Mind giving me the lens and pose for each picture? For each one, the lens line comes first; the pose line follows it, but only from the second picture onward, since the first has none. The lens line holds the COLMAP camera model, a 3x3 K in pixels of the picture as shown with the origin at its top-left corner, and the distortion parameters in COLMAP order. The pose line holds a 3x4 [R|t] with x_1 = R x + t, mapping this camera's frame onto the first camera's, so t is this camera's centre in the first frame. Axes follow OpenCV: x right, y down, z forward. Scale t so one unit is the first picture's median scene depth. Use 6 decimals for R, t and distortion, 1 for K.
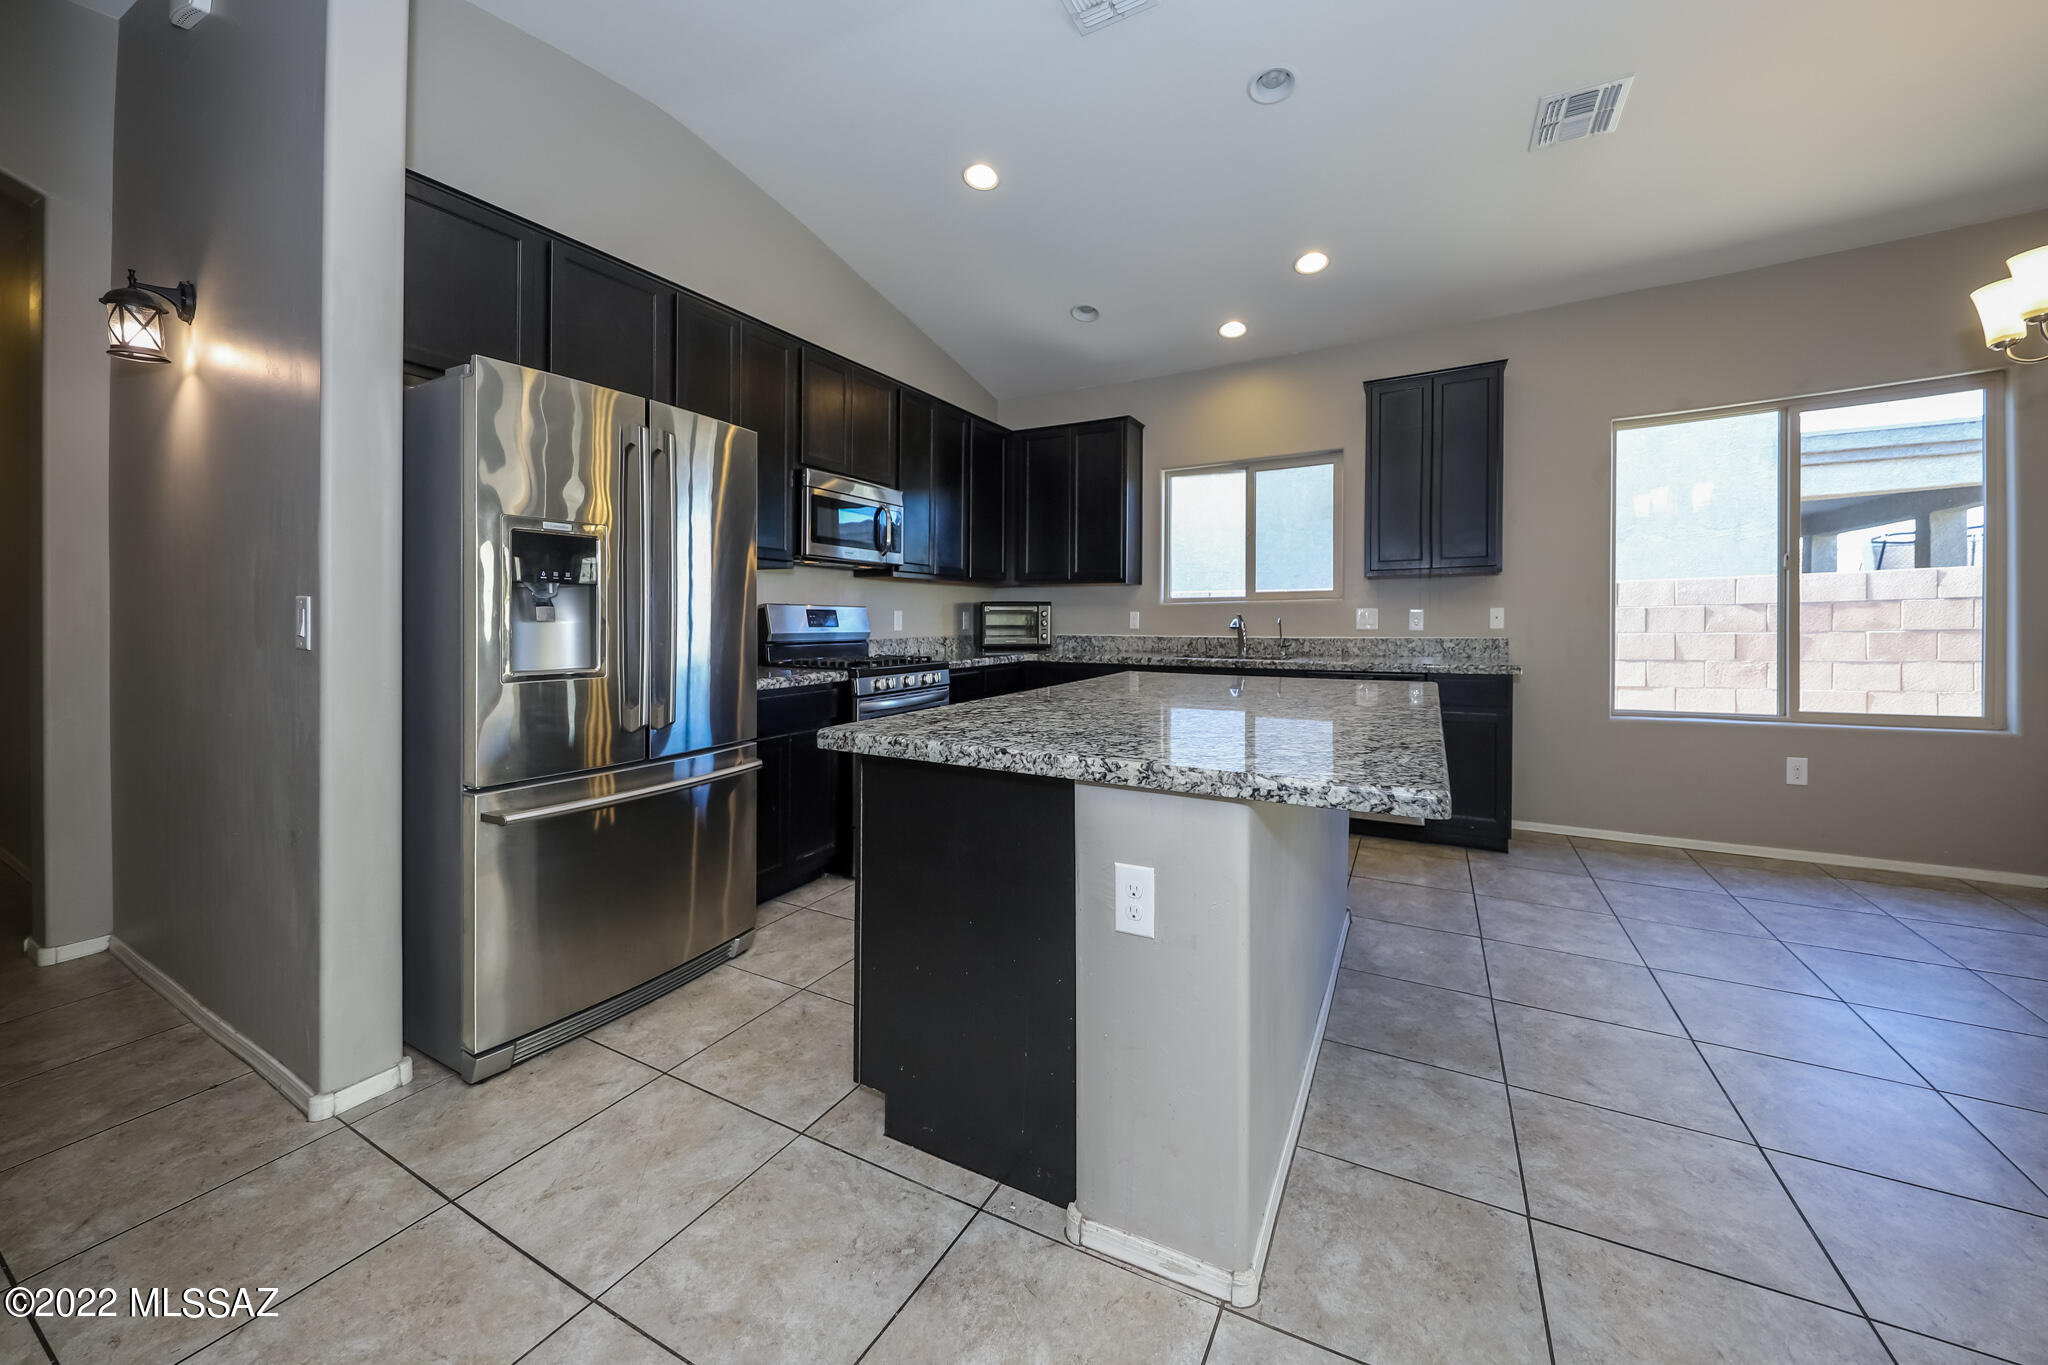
lens RADIAL K [[730.8, 0, 1038.3], [0, 730.8, 604.2], [0, 0, 1]] dist [0.004723, 0.000110]
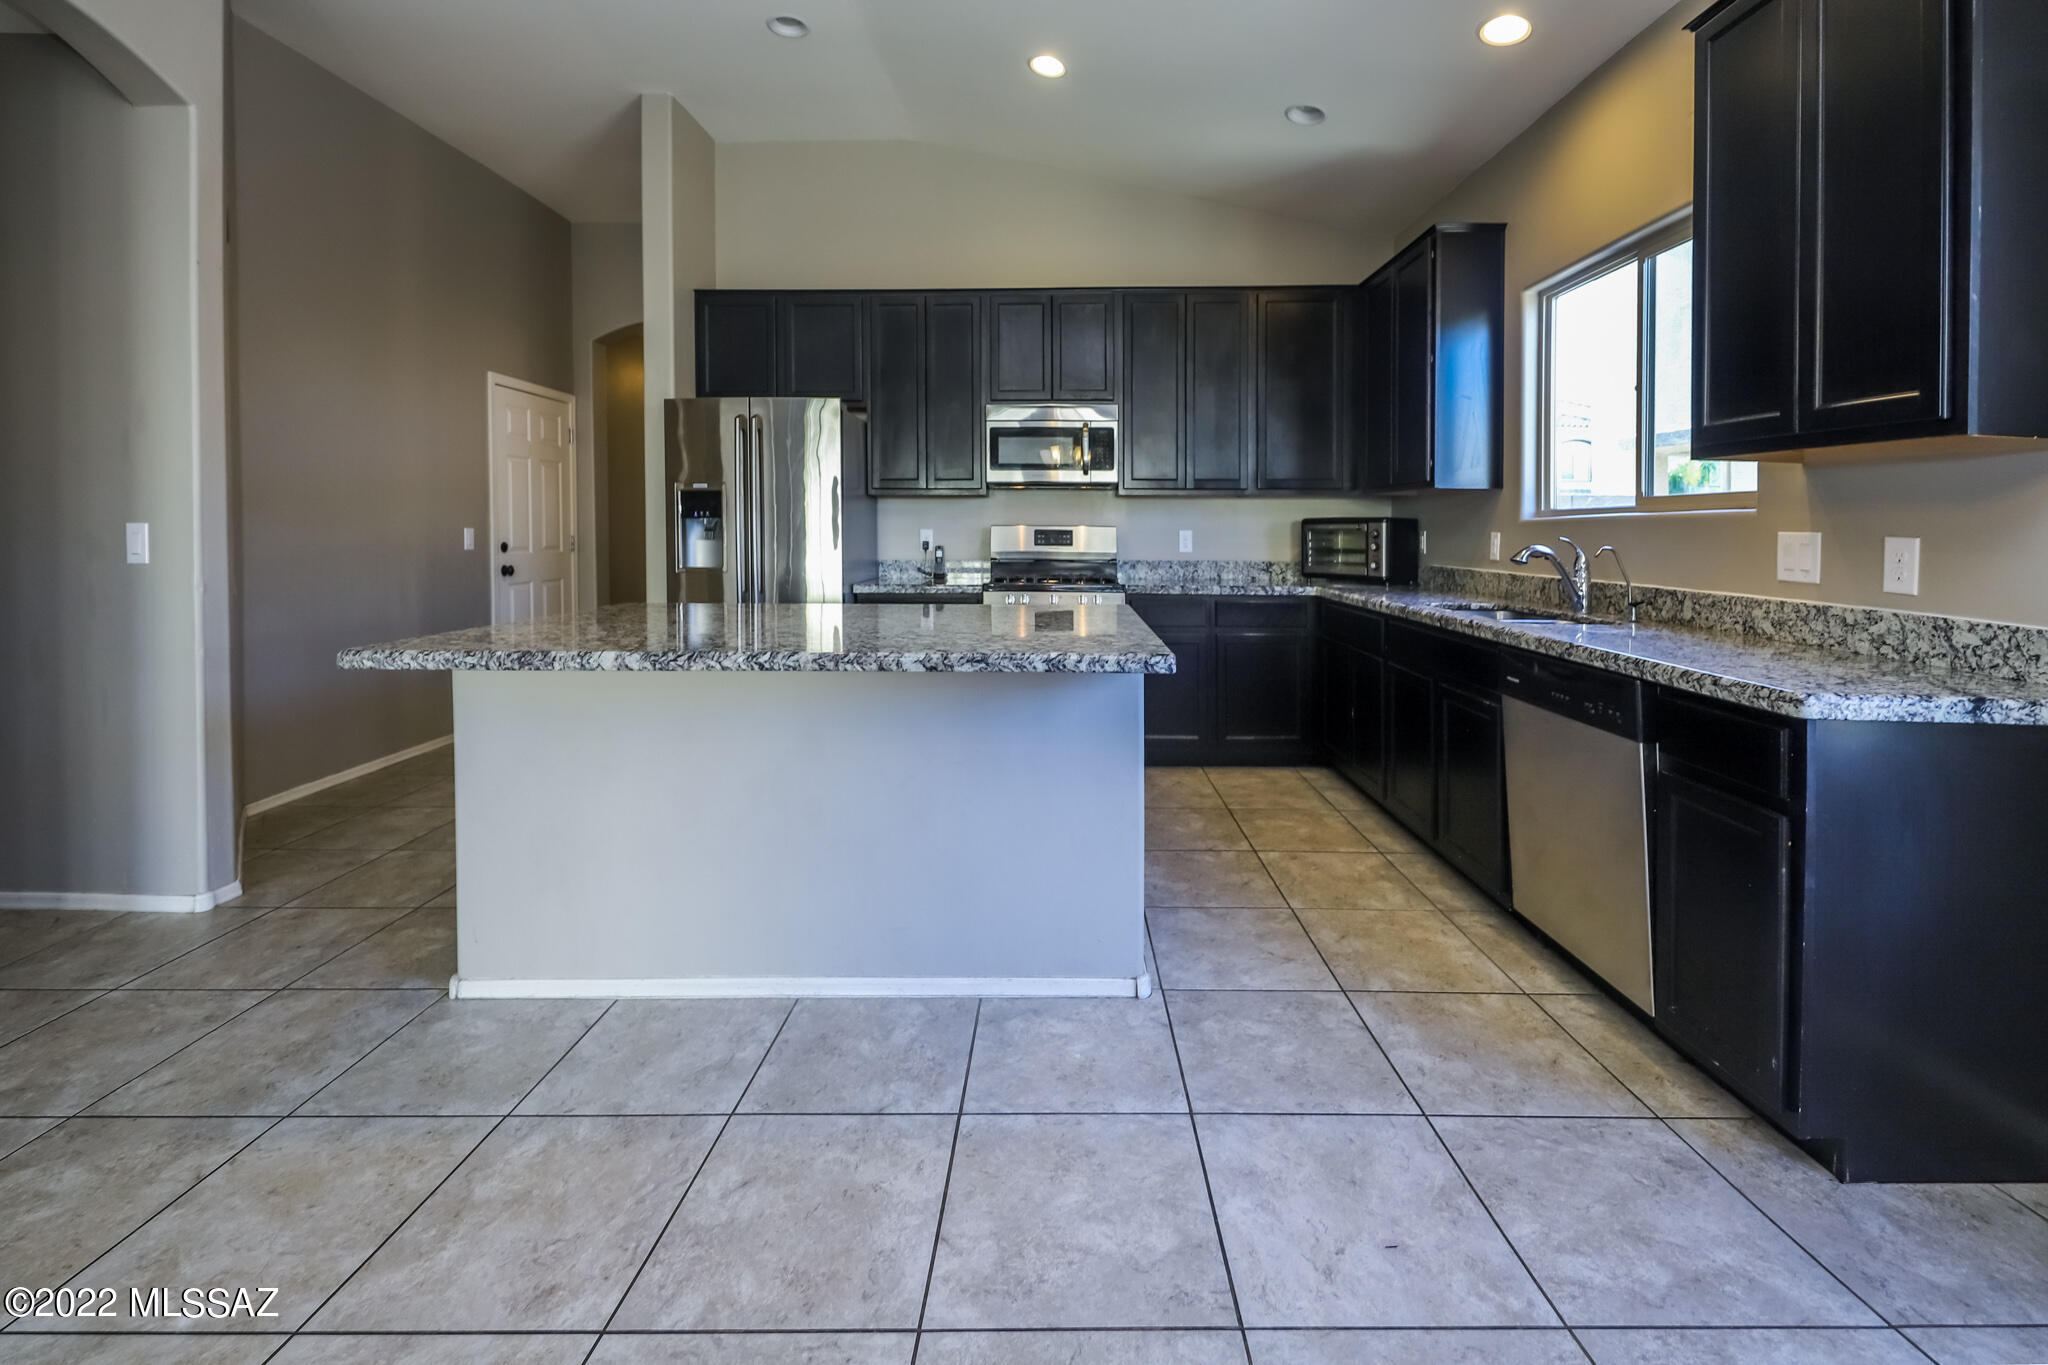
lens RADIAL K [[776.2, 0, 993.0], [0, 776.2, 559.2], [0, 0, 1]] dist [0.021955, -0.000481]
pose [[0.486055, 0.043865, -0.872827, 0.639056], [0.008511, 0.998455, 0.054918, -0.010404], [0.873887, -0.034122, 0.484930, 0.351953]]
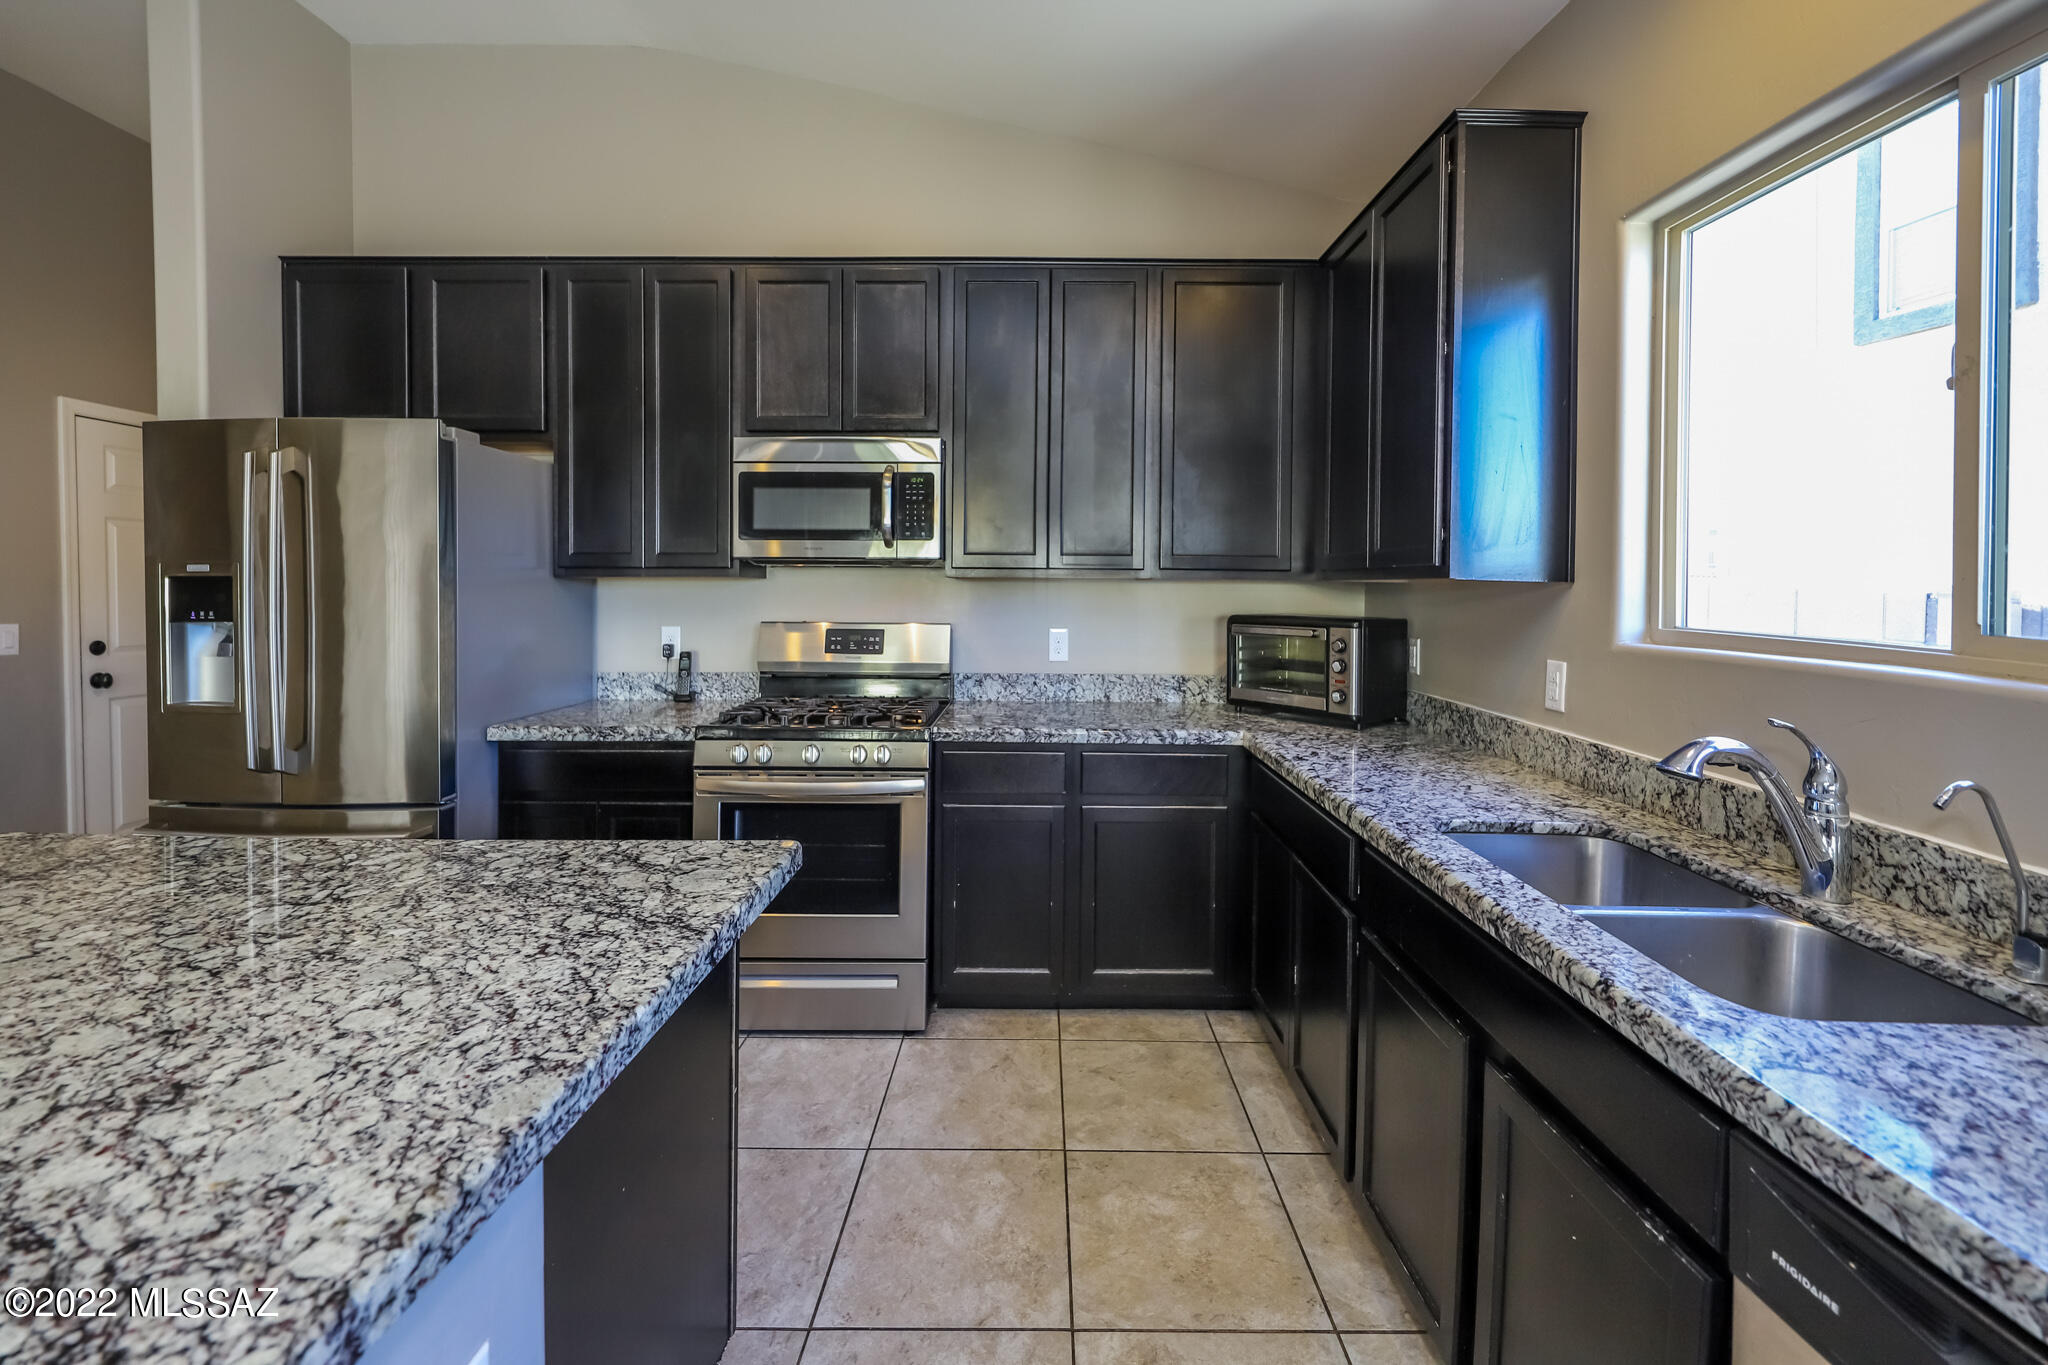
lens RADIAL K [[776.2, 0, 943.1], [0, 776.2, 614.1], [0, 0, 1]] dist [0.021955, -0.000481]
pose [[0.486443, 0.041574, -0.872723, 0.394816], [0.003118, 0.998778, 0.049317, -0.040650], [0.873707, -0.026710, 0.485719, 0.680475]]
